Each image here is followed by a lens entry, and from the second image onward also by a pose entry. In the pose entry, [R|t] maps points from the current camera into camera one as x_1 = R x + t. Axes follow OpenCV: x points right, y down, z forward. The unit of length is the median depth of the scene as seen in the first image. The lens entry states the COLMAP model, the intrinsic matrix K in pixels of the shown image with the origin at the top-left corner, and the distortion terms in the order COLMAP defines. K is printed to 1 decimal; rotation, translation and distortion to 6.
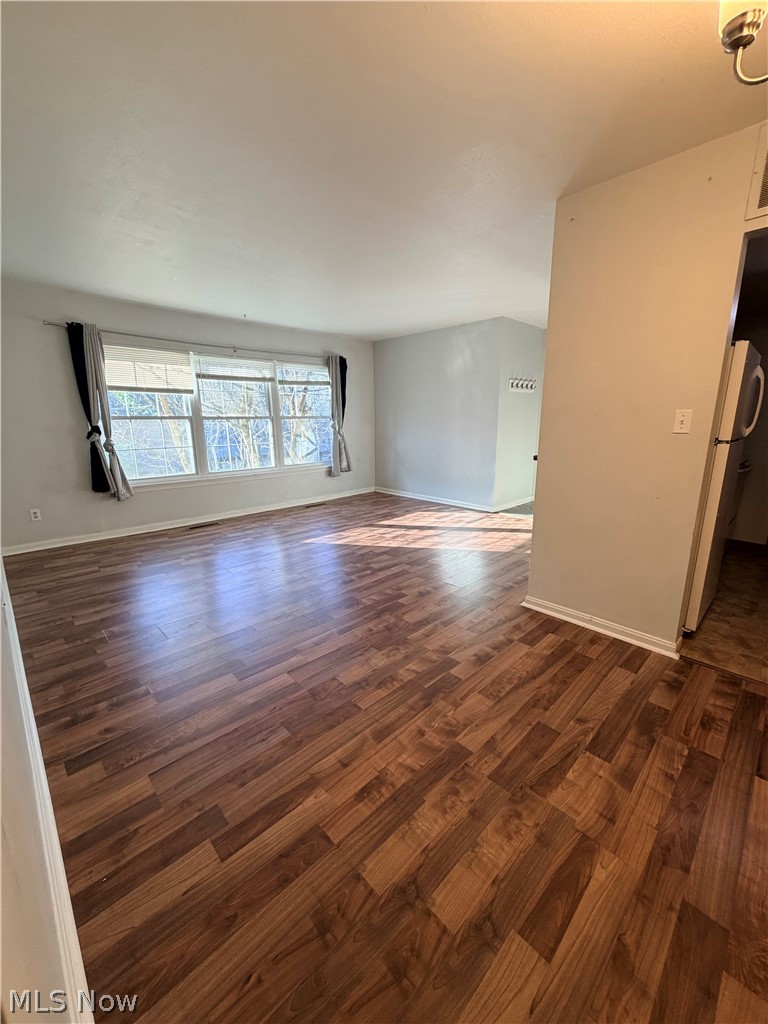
lens RADIAL K [[406.1, 0, 386.5], [0, 406.1, 511.9], [0, 0, 1]] dist [-0.000614, 0.000374]
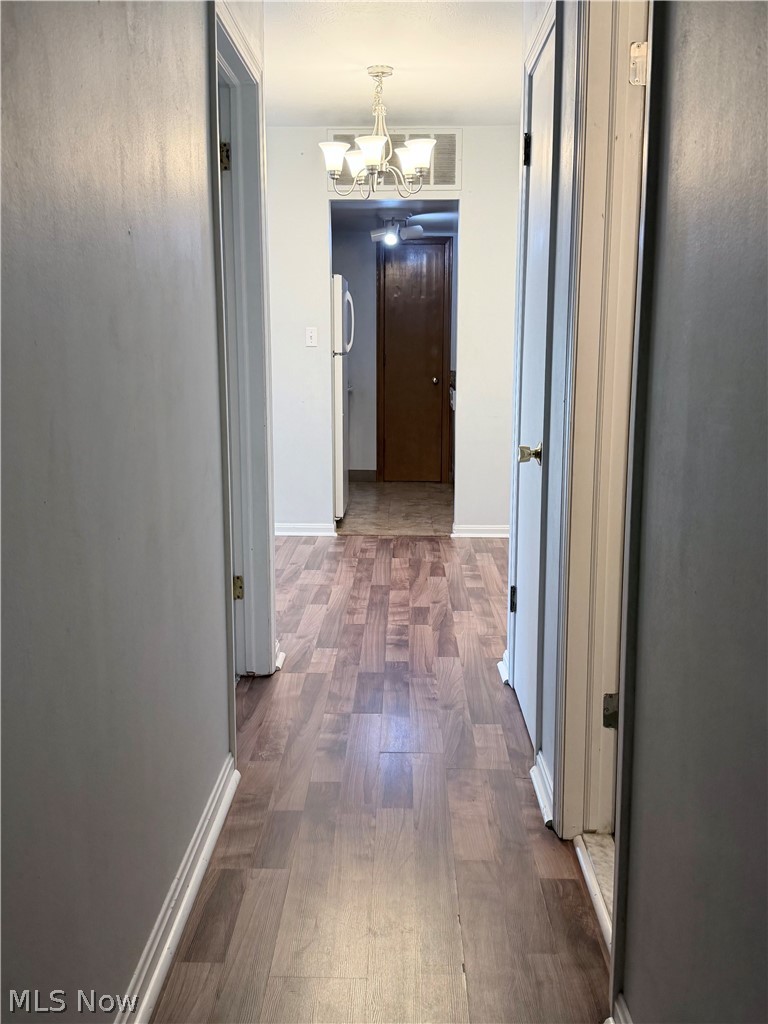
lens RADIAL K [[979.1, 0, 383.2], [0, 979.1, 513.4], [0, 0, 1]] dist [0.145470, 0.000000]
pose [[0.713292, -0.115602, 0.691267, -1.167649], [0.154203, 0.988020, 0.006112, 0.302281], [-0.683693, 0.102236, 0.722573, -1.178730]]
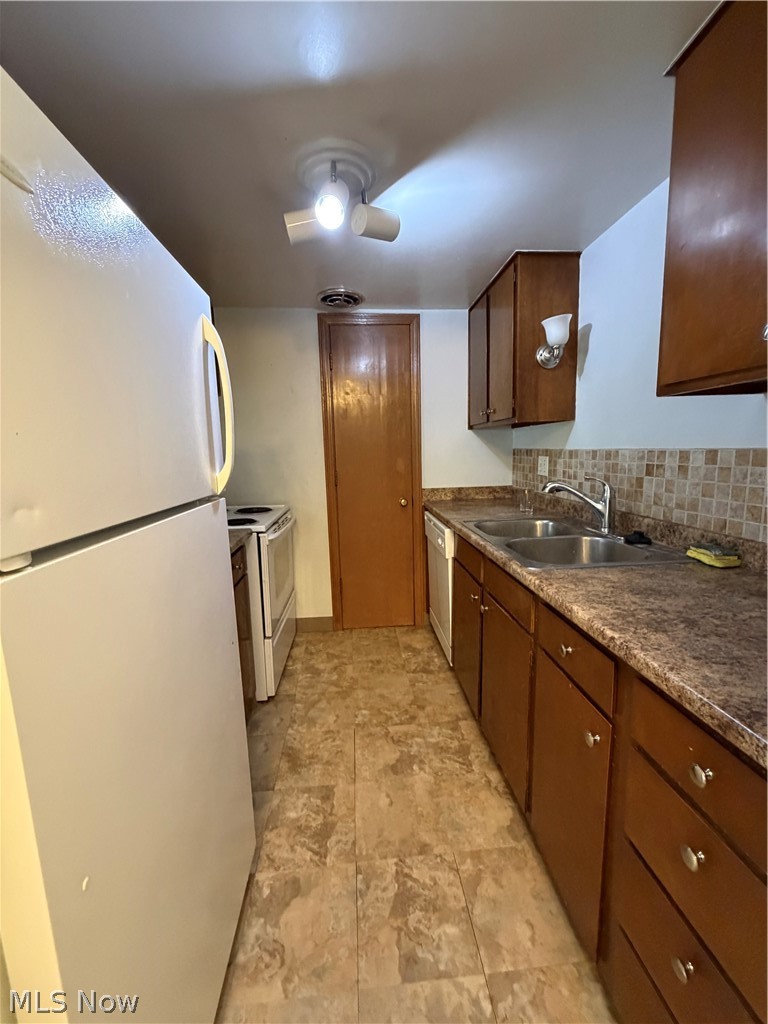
lens RADIAL K [[406.1, 0, 379.9], [0, 406.1, 509.5], [0, 0, 1]] dist [-0.000614, 0.000374]
pose [[0.645299, -0.126824, 0.753329, 0.783493], [0.199437, 0.979893, -0.005870, -0.156225], [-0.737438, 0.154030, 0.657617, 0.714772]]
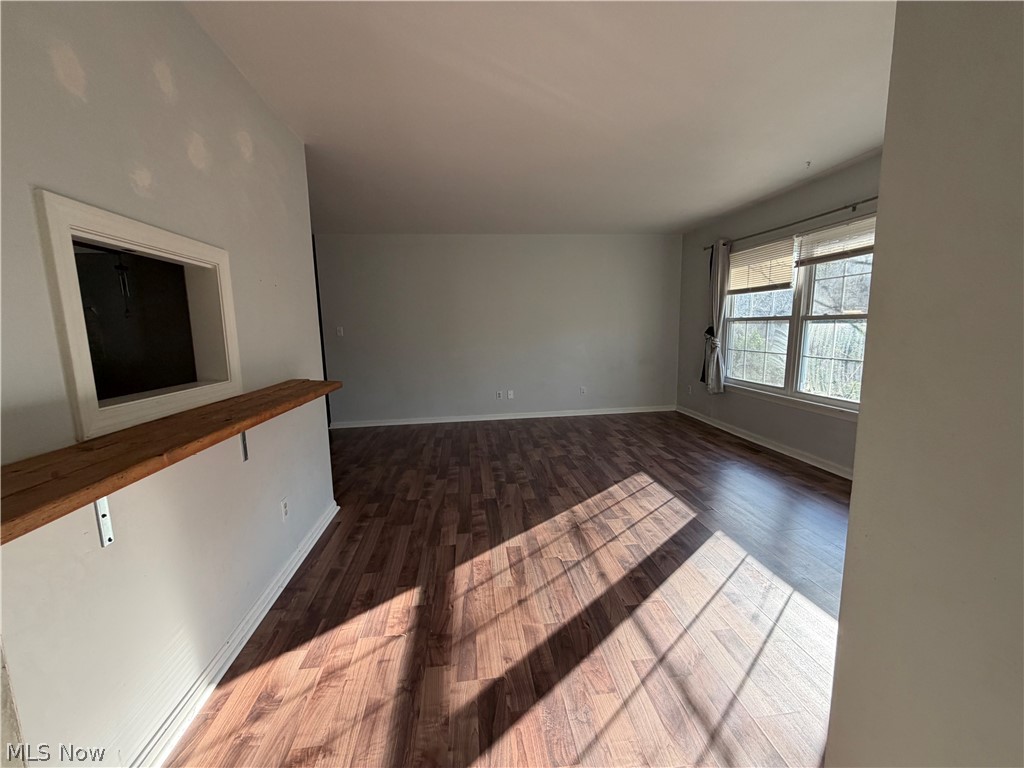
lens RADIAL K [[406.1, 0, 509.4], [0, 406.1, 383.6], [0, 0, 1]] dist [-0.000614, 0.000374]
pose [[-0.617062, 0.127825, -0.776463, 1.067612], [-0.150777, 0.949232, 0.276090, -0.547339], [0.772334, 0.287437, -0.566462, 2.355893]]
